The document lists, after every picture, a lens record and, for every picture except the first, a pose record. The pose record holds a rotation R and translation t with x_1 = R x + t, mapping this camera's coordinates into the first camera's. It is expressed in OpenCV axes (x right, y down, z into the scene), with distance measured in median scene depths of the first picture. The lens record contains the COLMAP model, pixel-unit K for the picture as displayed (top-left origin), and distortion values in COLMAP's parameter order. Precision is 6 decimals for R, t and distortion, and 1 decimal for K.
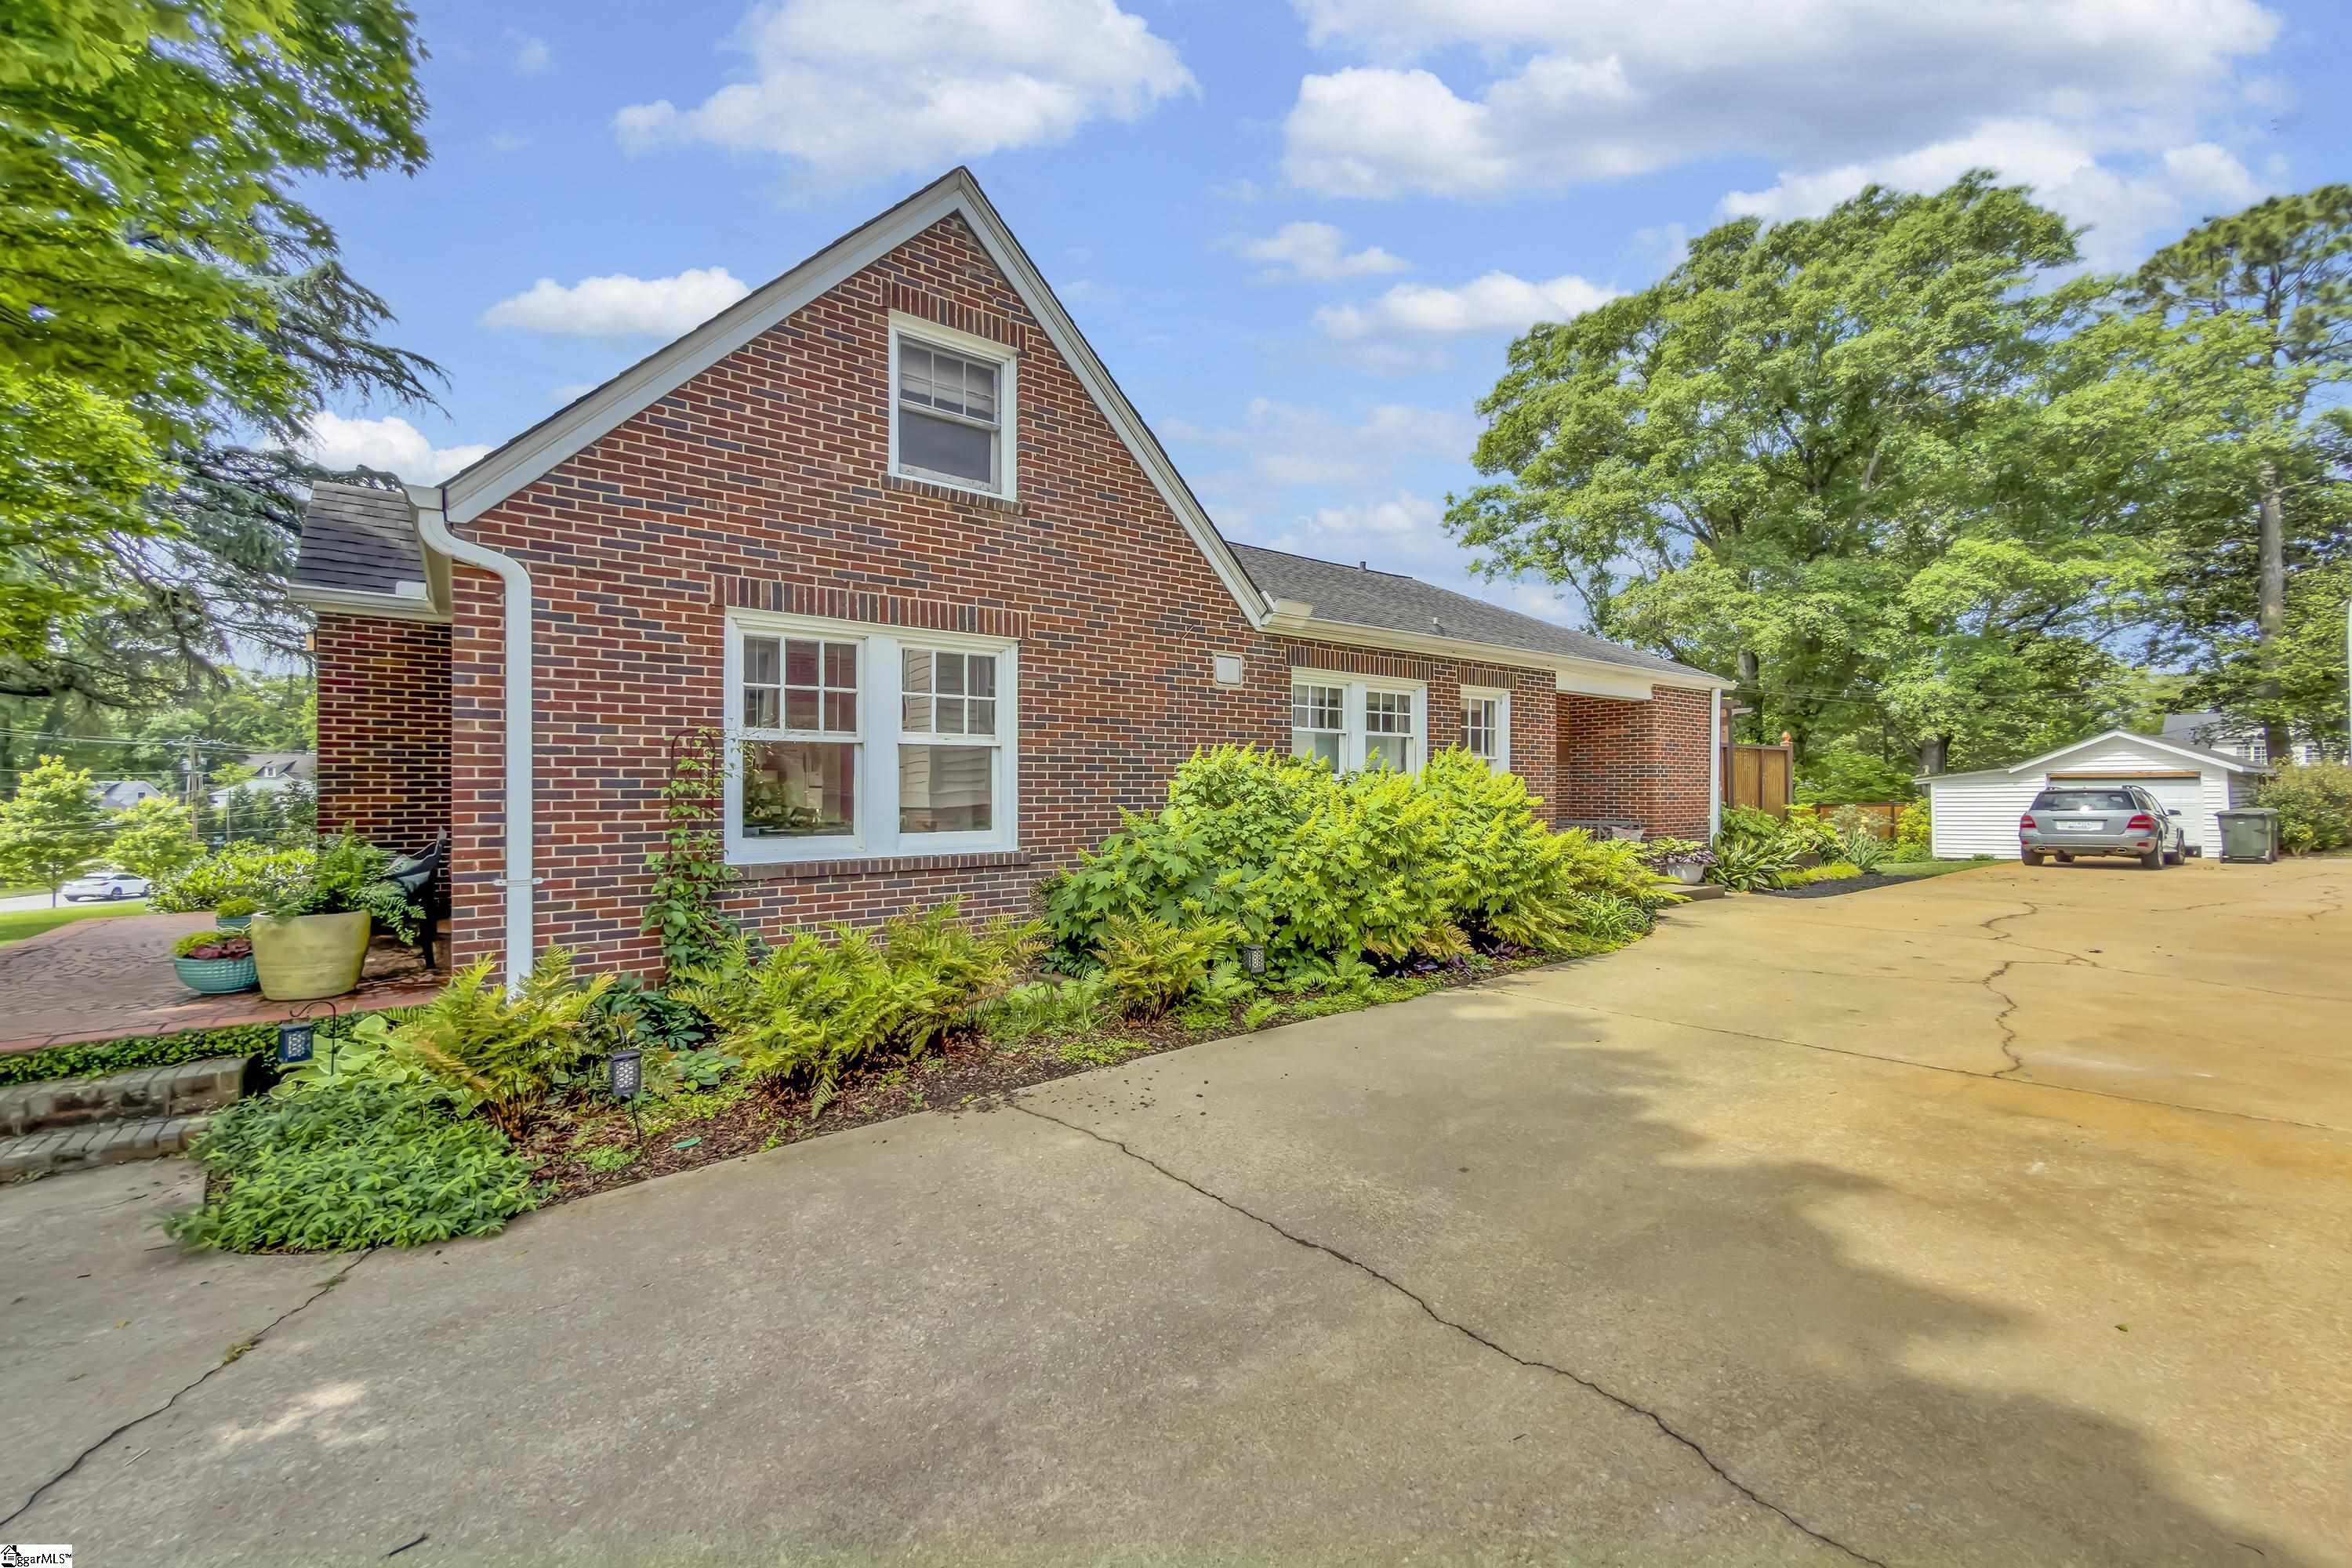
lens RADIAL K [[940.9, 0, 1172.0], [0, 940.9, 786.3], [0, 0, 1]] dist [0.003173, -0.000007]
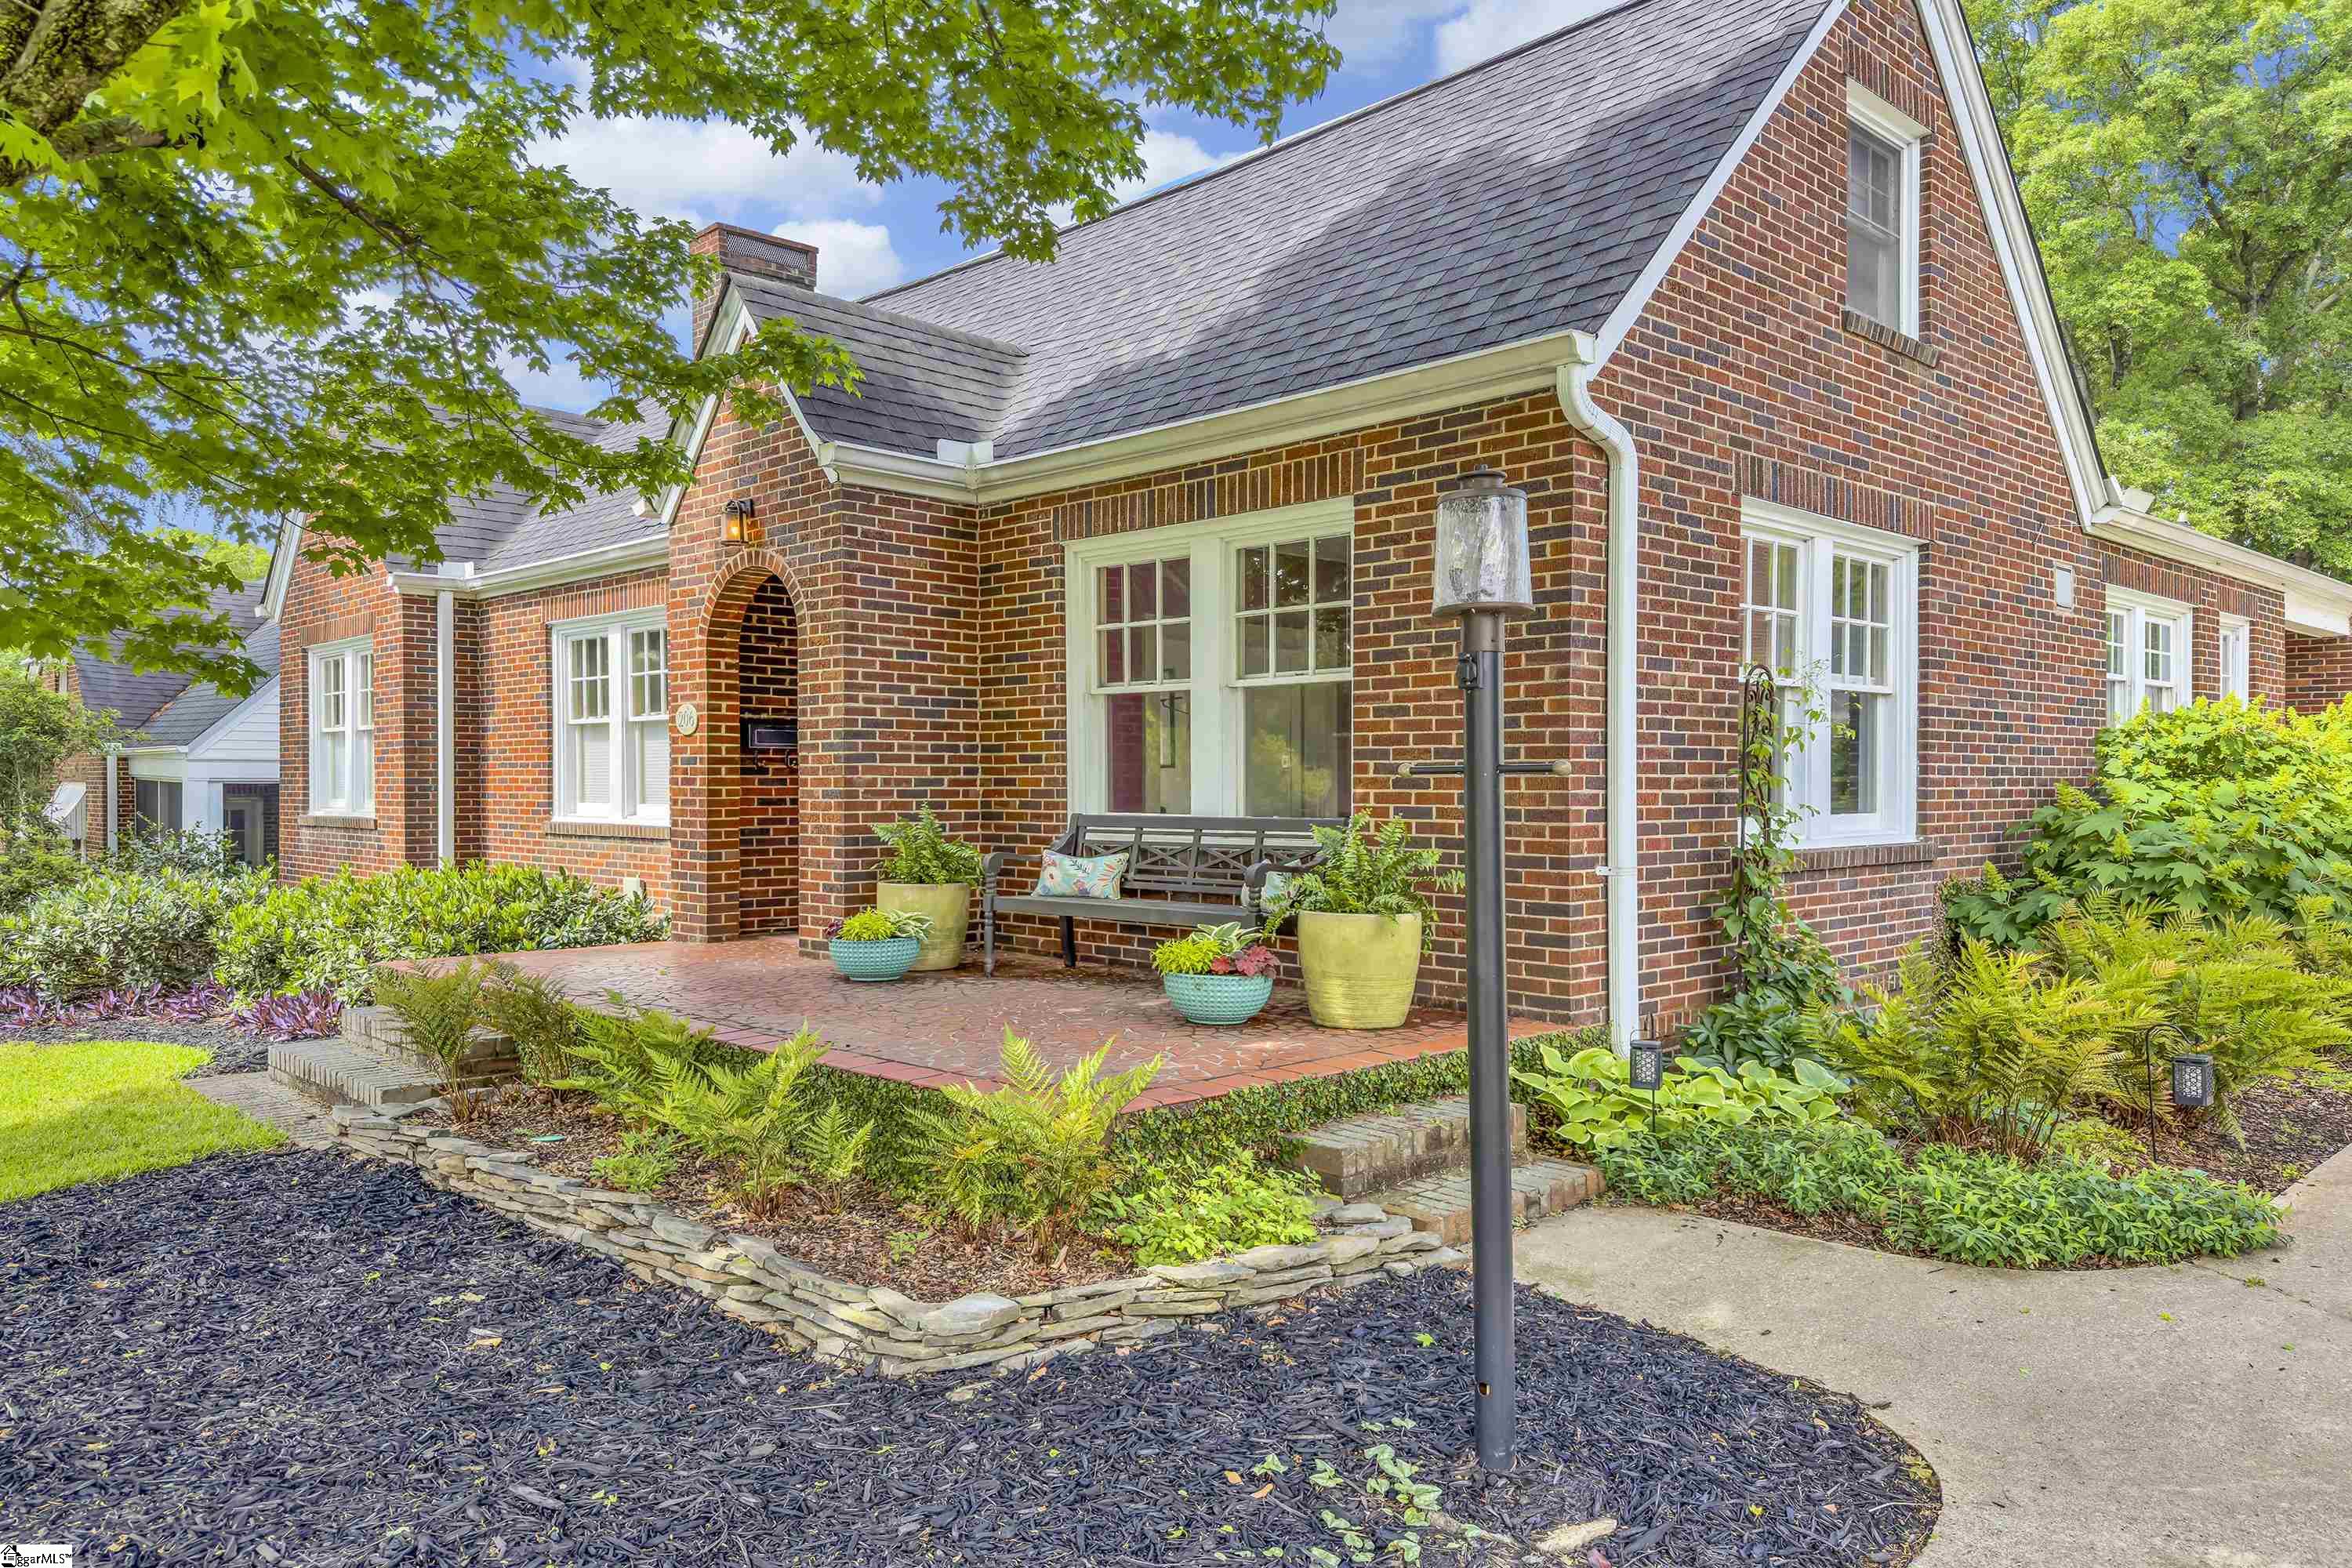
lens RADIAL K [[1649.4, 0, 1161.5], [0, 1649.4, 789.6], [0, 0, 1]] dist [0.030120, -0.049915]
pose [[0.994418, -0.001404, 0.105504, -0.786284], [0.000863, 0.999986, 0.005178, 0.020765], [-0.105510, -0.005058, 0.994405, -0.162627]]
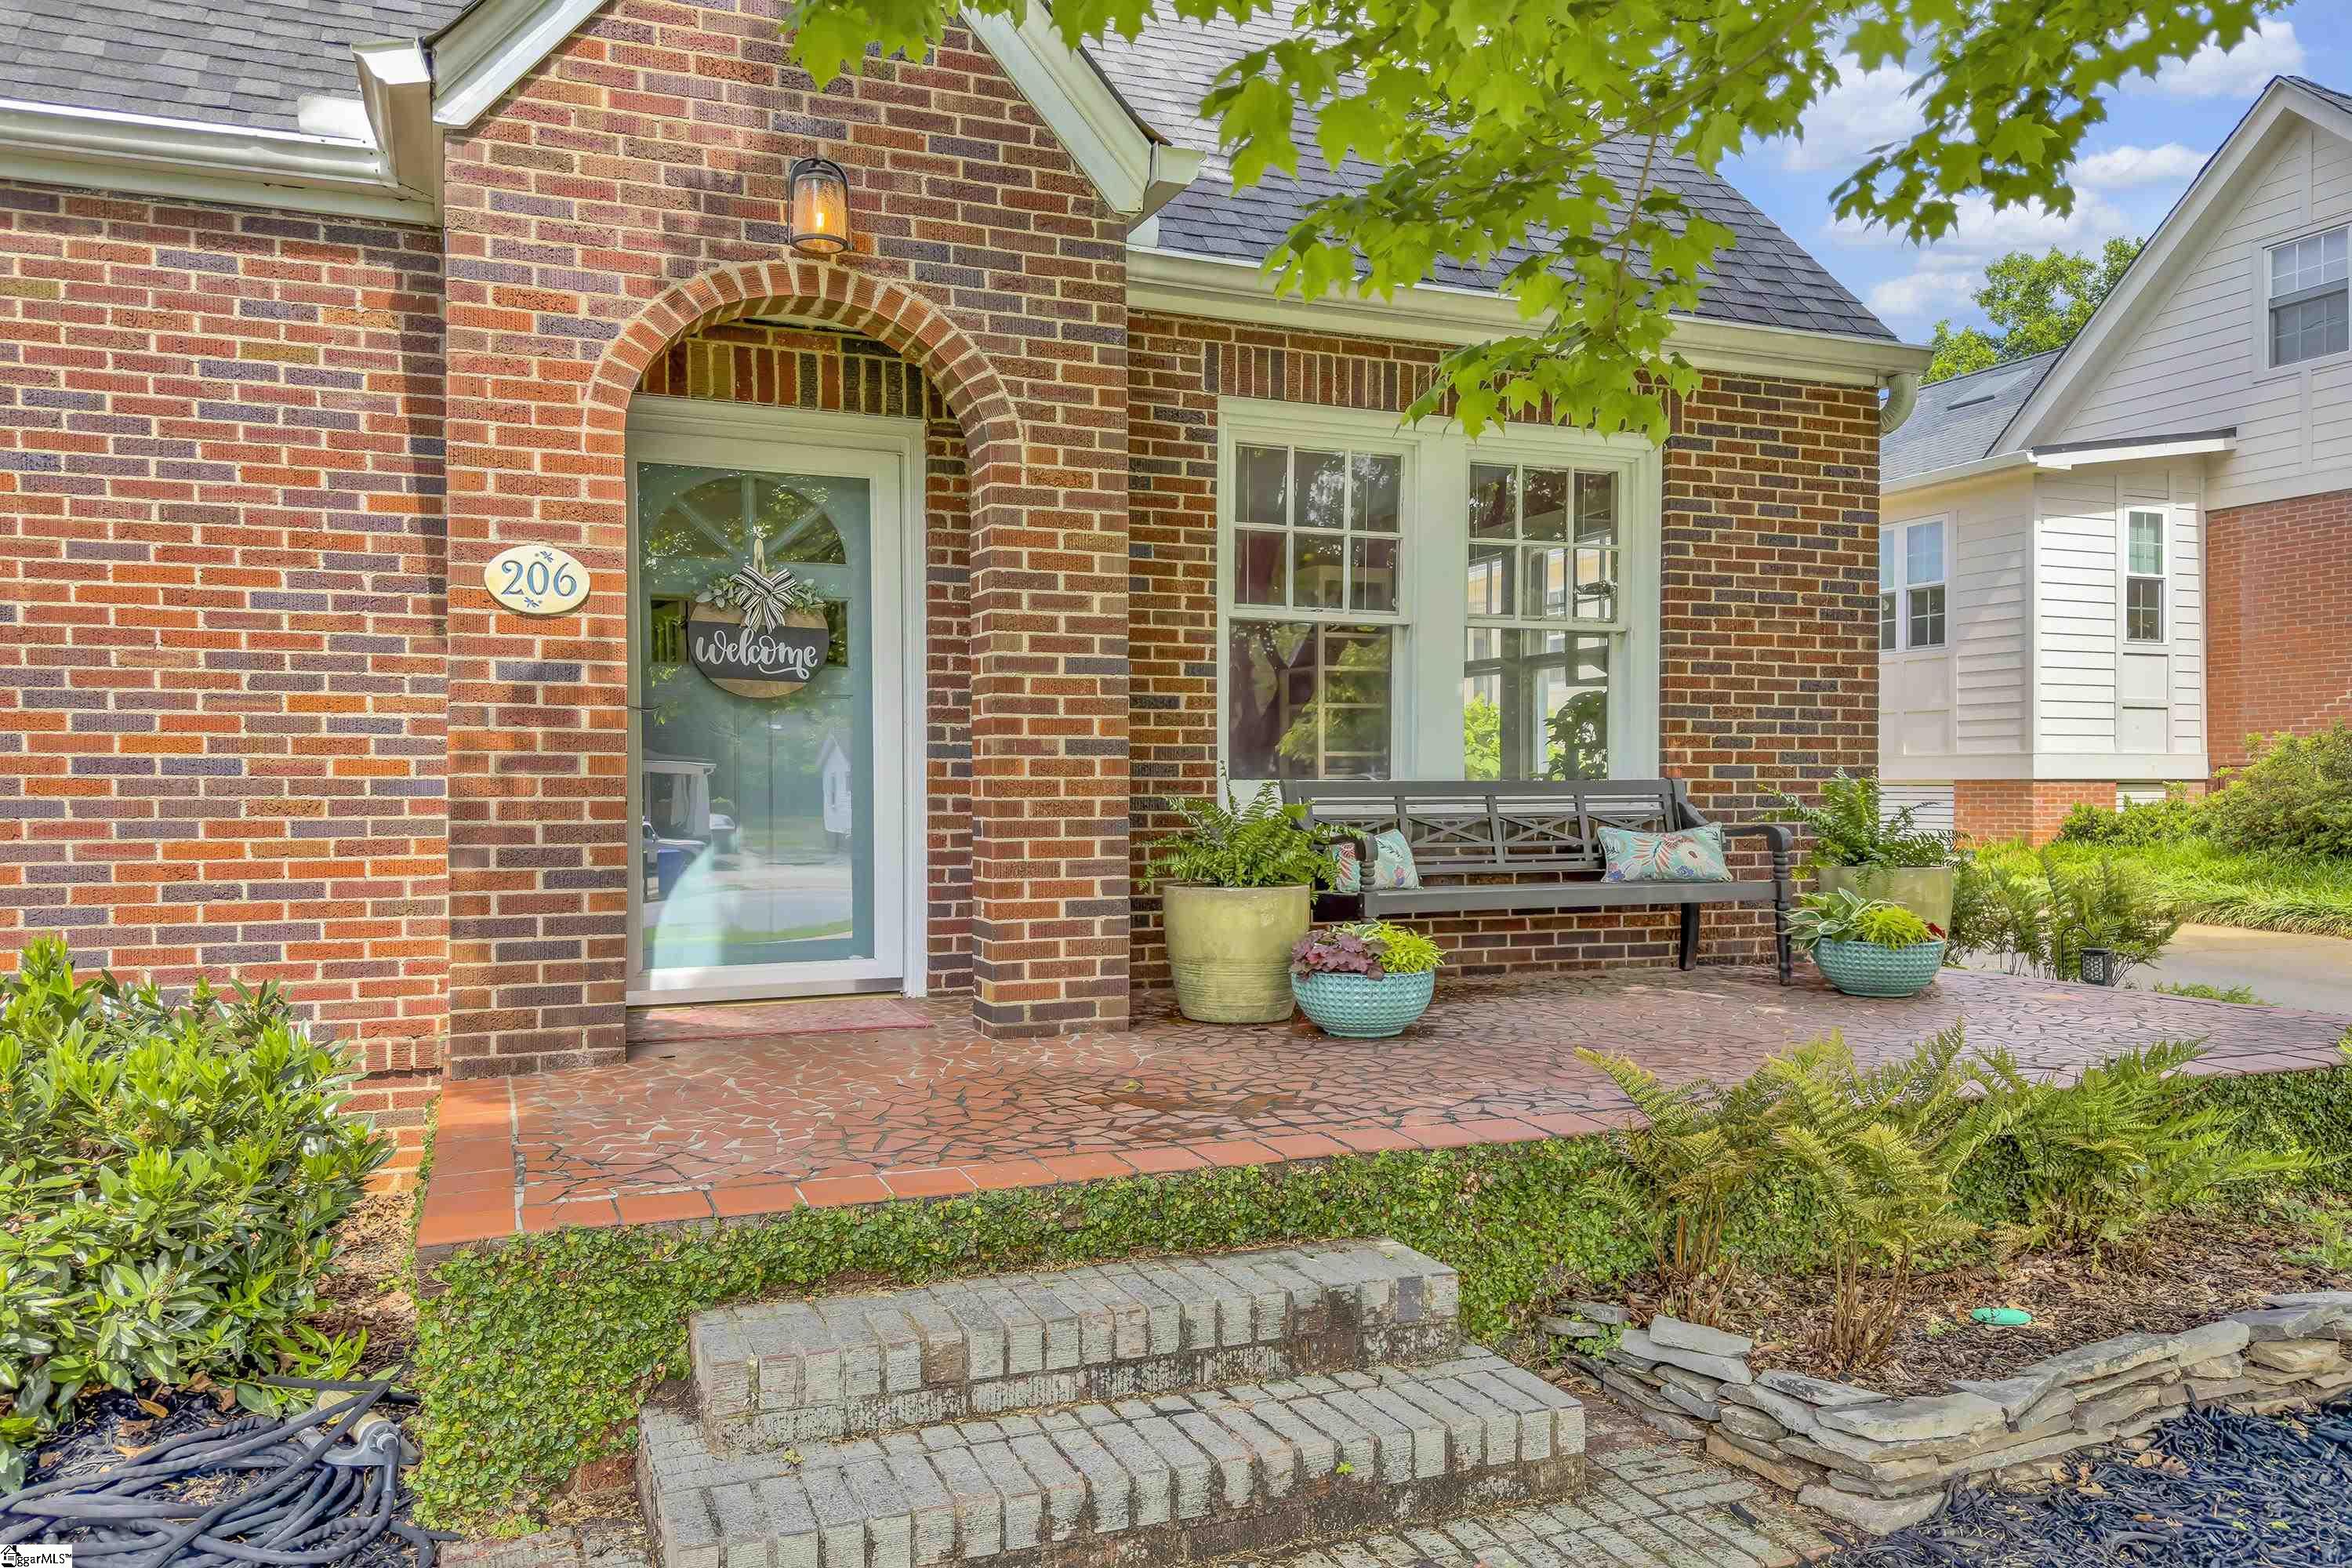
lens RADIAL K [[1649.4, 0, 1191.1], [0, 1649.4, 796.9], [0, 0, 1]] dist [0.030120, -0.049915]
pose [[0.281162, -0.010519, 0.959603, -1.497380], [-0.000668, 0.999938, 0.011157, 0.041531], [-0.959660, -0.003778, 0.281138, 0.749691]]
